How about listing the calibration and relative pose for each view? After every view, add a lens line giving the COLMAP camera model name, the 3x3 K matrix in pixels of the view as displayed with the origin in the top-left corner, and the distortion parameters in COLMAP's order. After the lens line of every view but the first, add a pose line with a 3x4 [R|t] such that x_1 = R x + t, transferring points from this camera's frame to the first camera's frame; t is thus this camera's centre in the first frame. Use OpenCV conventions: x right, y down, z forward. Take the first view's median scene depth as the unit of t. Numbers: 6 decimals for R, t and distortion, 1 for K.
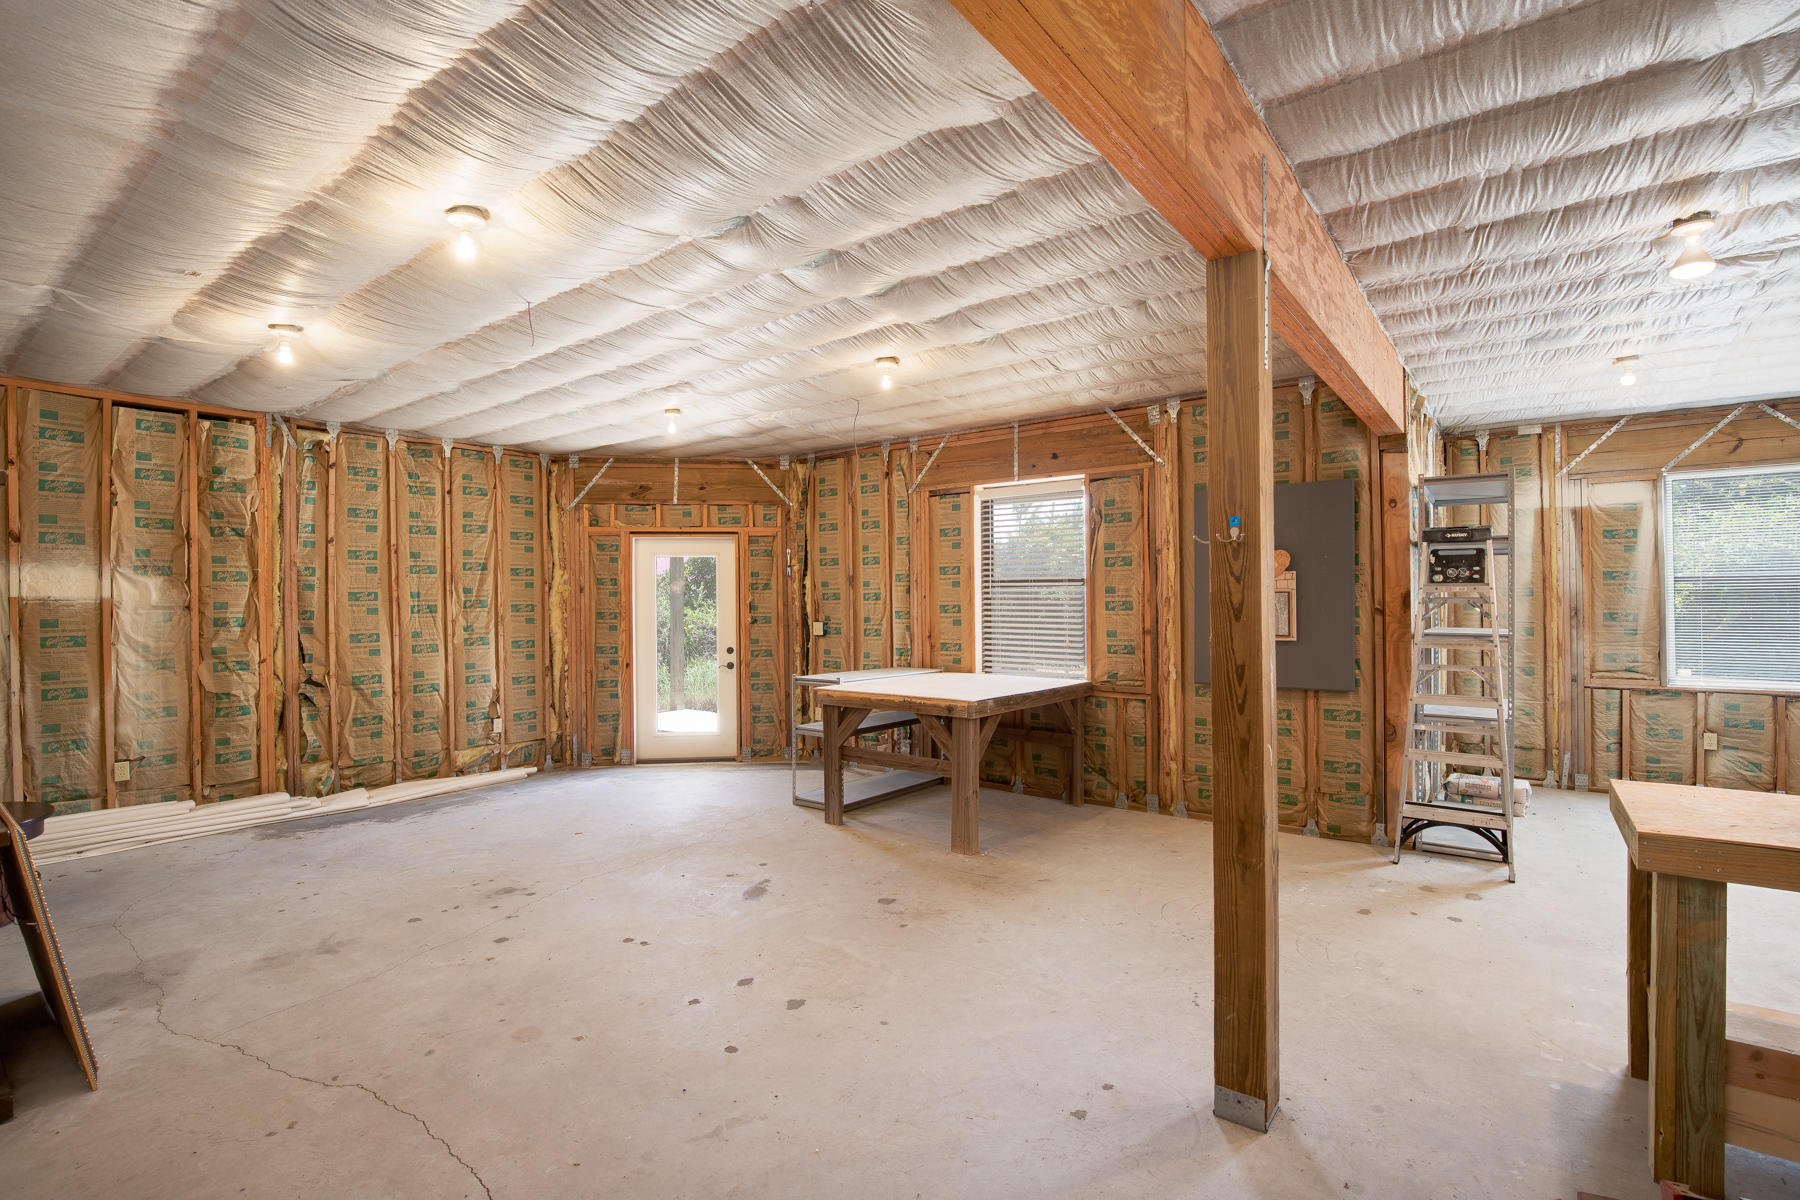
lens RADIAL K [[836.1, 0, 901.9], [0, 836.1, 590.3], [0, 0, 1]] dist [-0.031791, 0.000551]
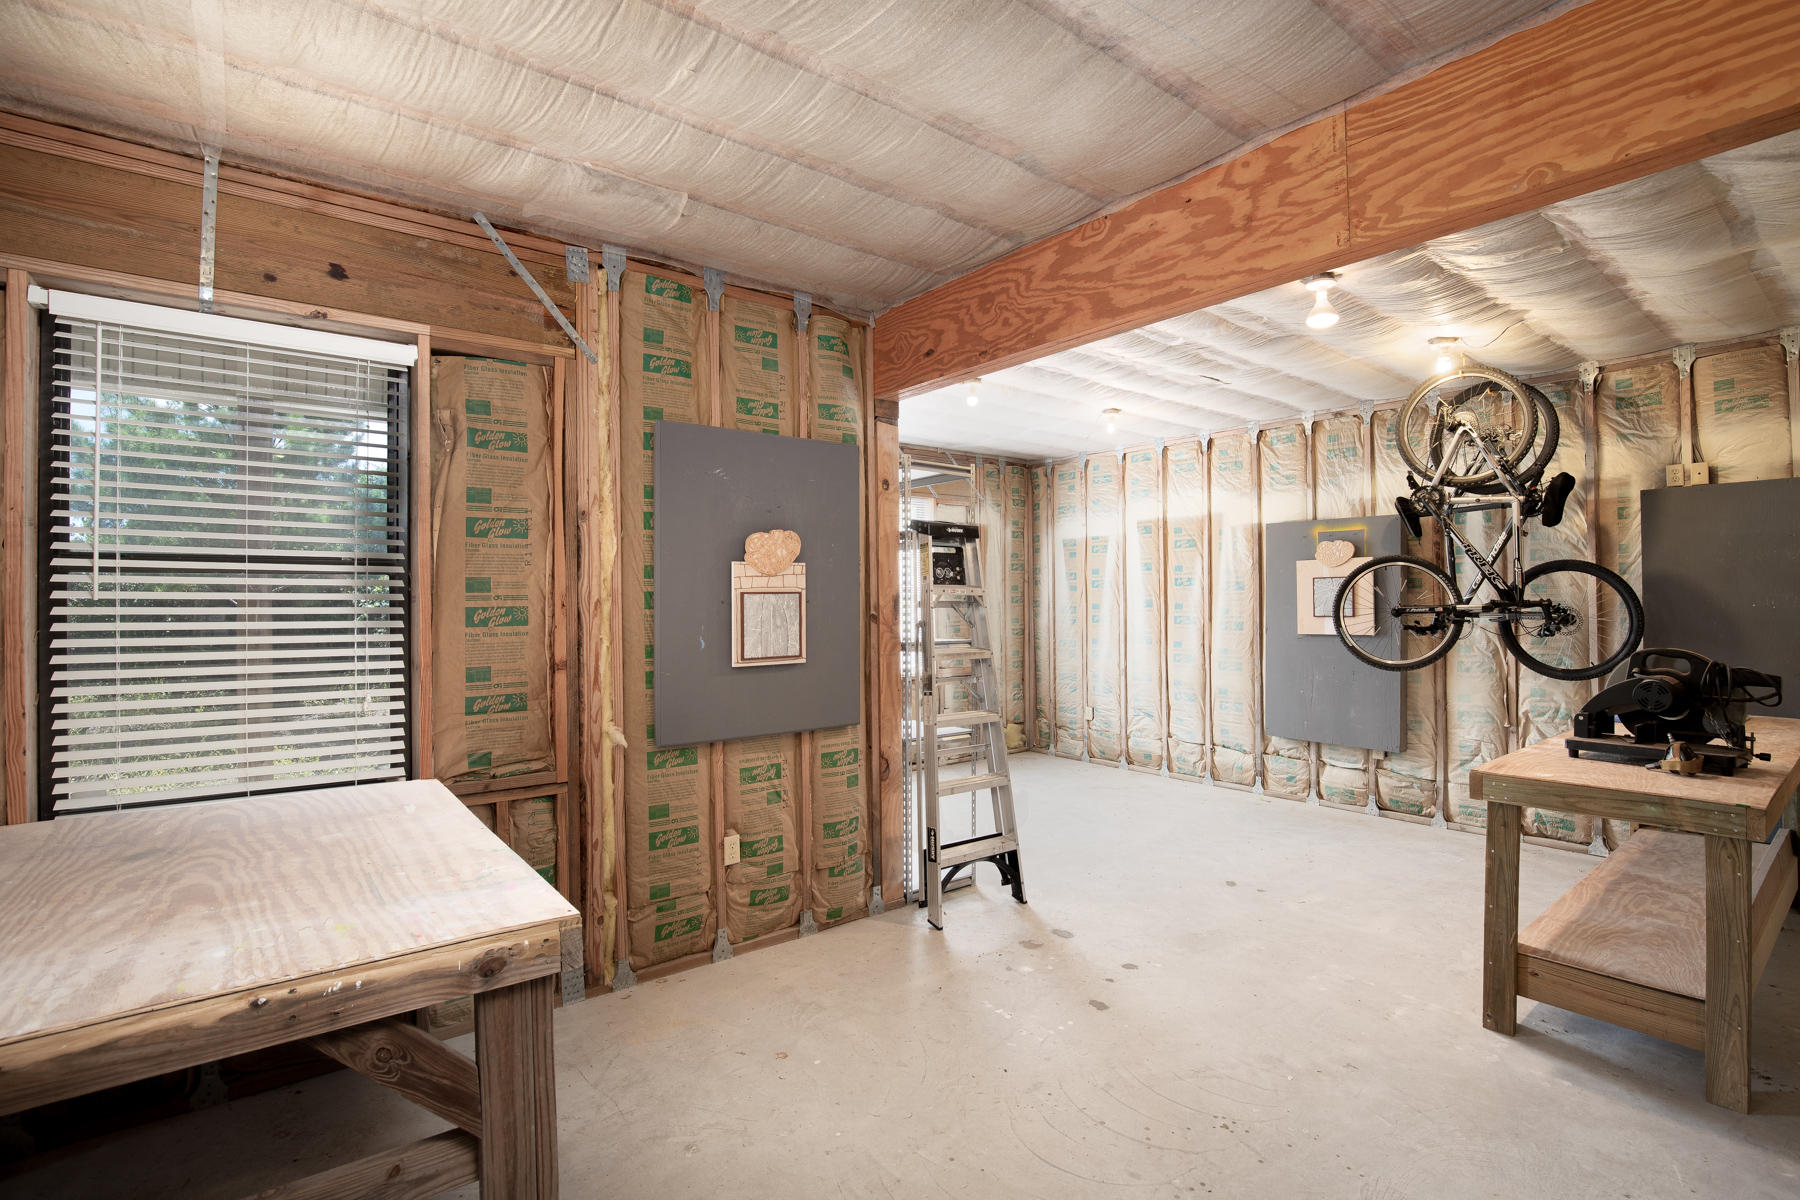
lens RADIAL K [[836.1, 0, 901.9], [0, 836.1, 590.3], [0, 0, 1]] dist [-0.031791, 0.000551]
pose [[0.250155, 0.016074, 0.968072, -0.180891], [-0.006360, 0.999868, -0.014958, 0.009884], [-0.968185, -0.002415, 0.250224, 0.730500]]
